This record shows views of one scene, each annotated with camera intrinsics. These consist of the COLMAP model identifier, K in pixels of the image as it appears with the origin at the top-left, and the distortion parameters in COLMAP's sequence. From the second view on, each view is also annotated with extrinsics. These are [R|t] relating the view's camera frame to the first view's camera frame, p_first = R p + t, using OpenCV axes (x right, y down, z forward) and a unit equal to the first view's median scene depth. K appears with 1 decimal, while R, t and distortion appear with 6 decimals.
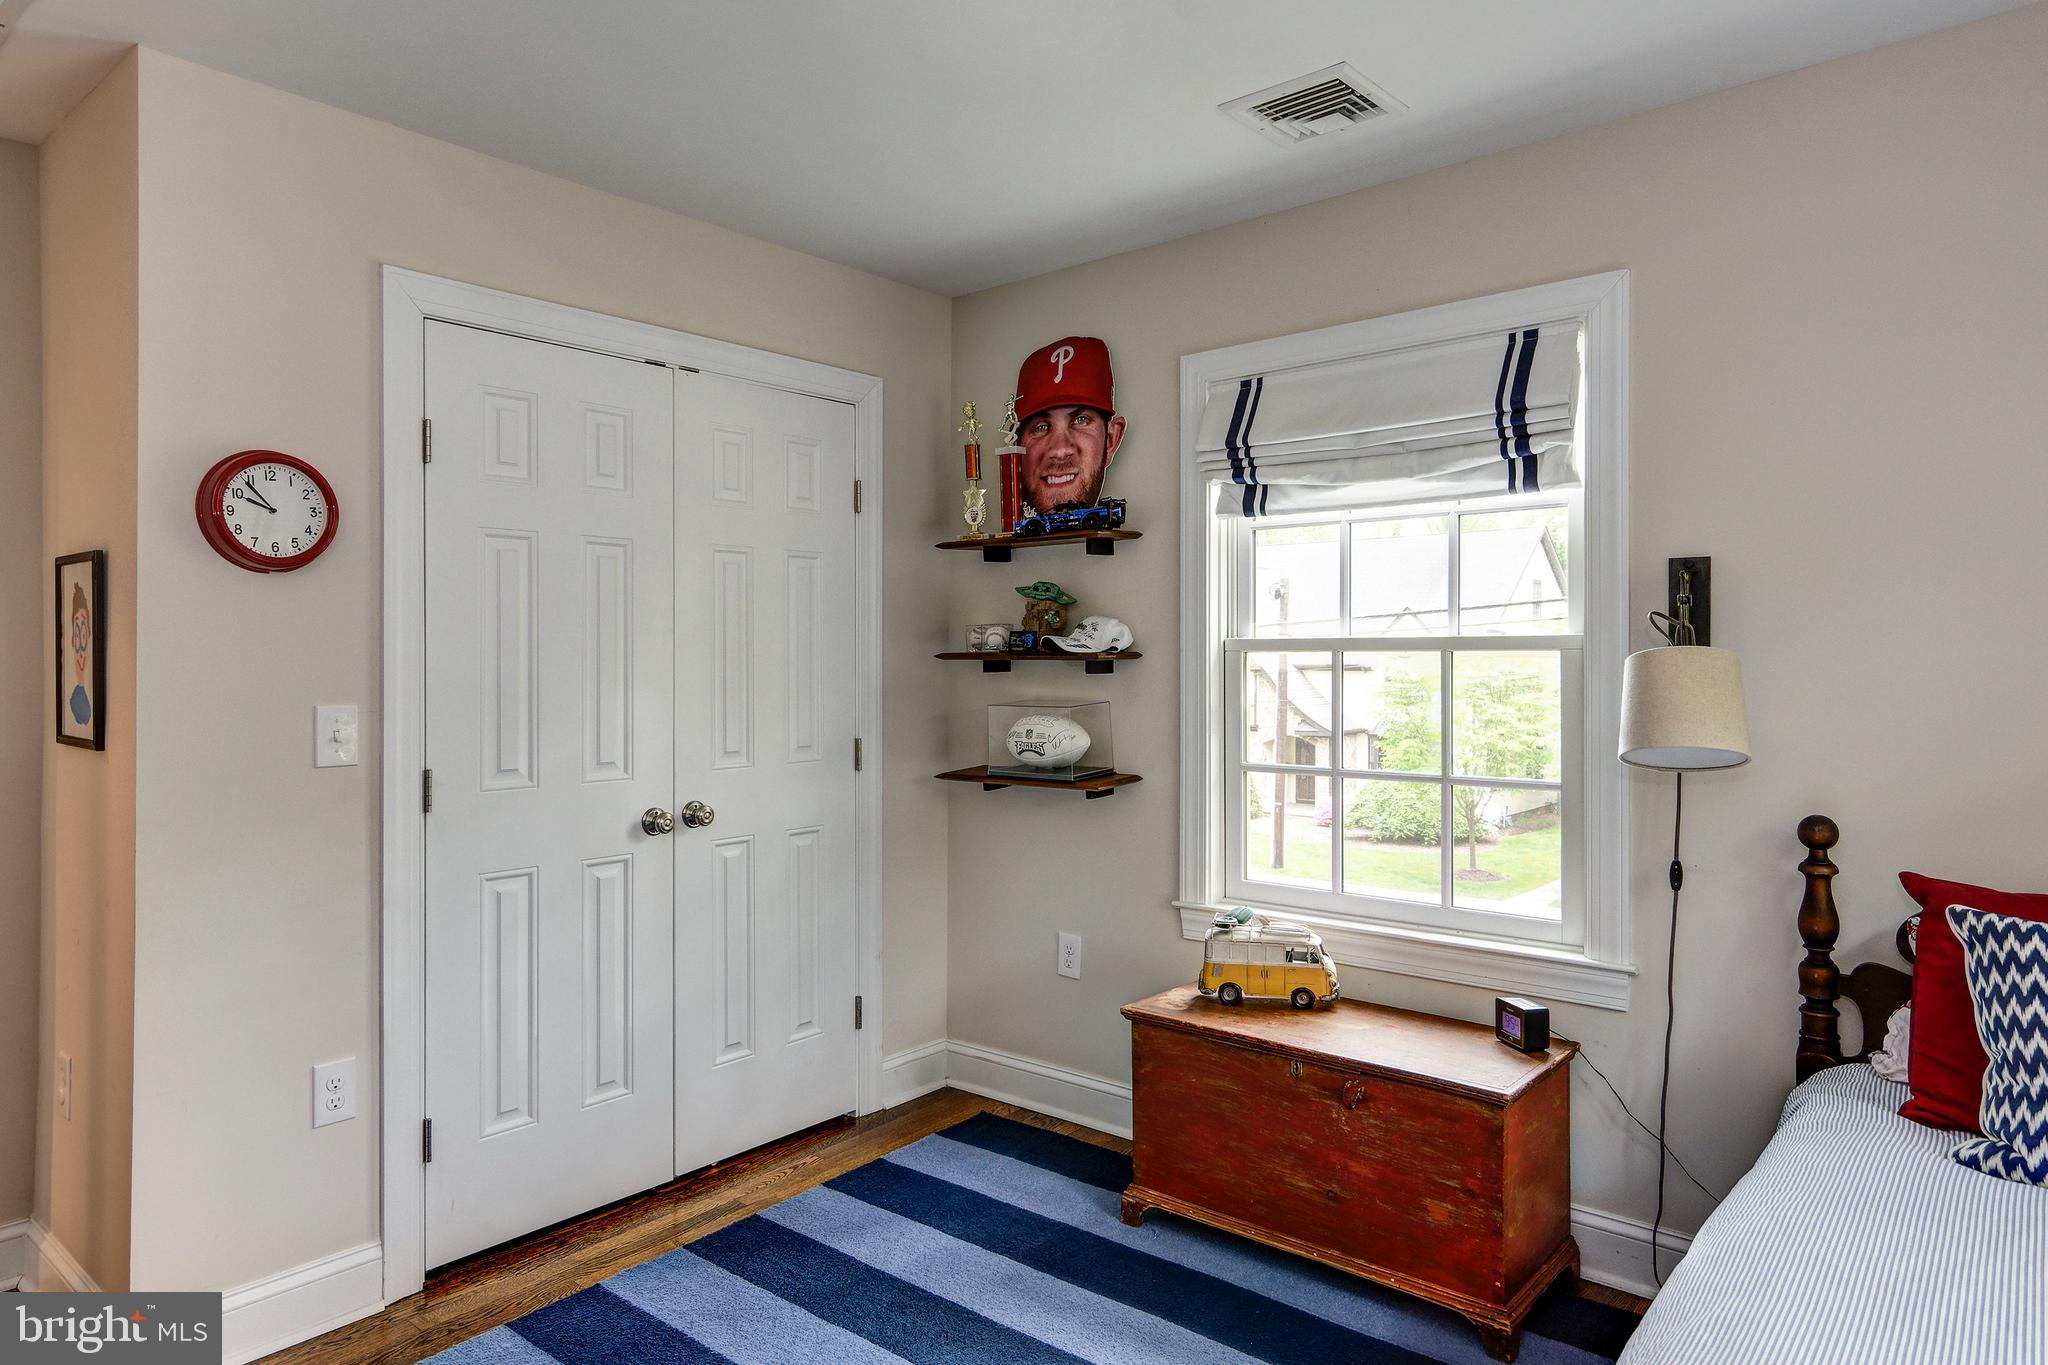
lens RADIAL K [[1267.4, 0, 1024.0], [0, 1267.4, 682.5], [0, 0, 1]] dist [0.004655, 0.002682]
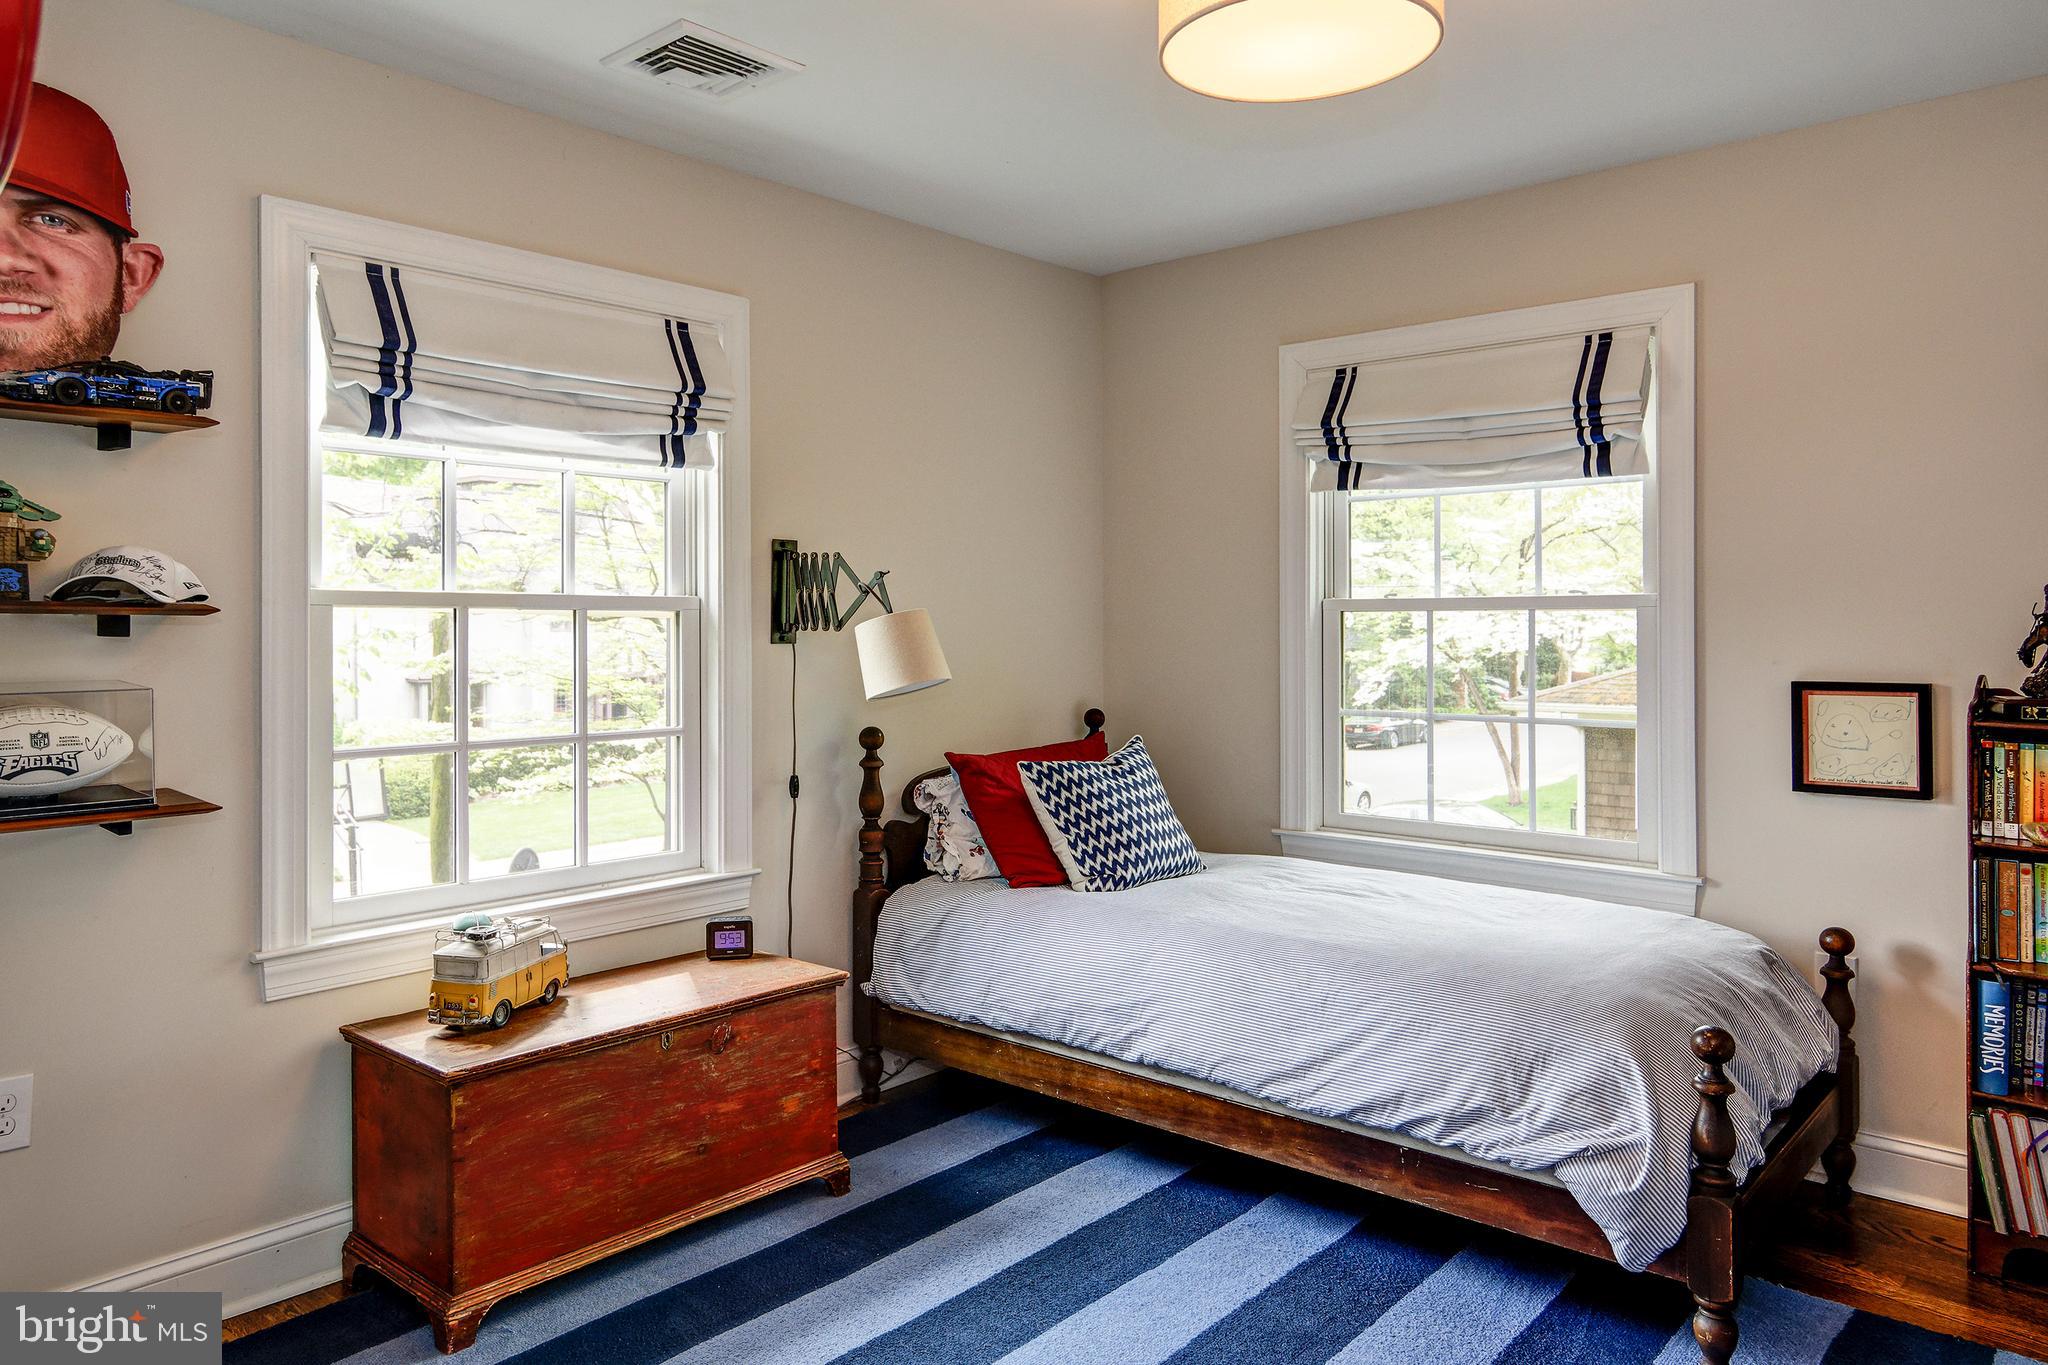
lens RADIAL K [[1315.5, 0, 1010.3], [0, 1315.5, 643.8], [0, 0, 1]] dist [-0.001561, 0.001618]
pose [[0.032483, -0.012626, 0.999393, -0.648573], [0.017244, 0.999778, 0.012070, -0.003834], [-0.999324, 0.016841, 0.032694, 0.588770]]
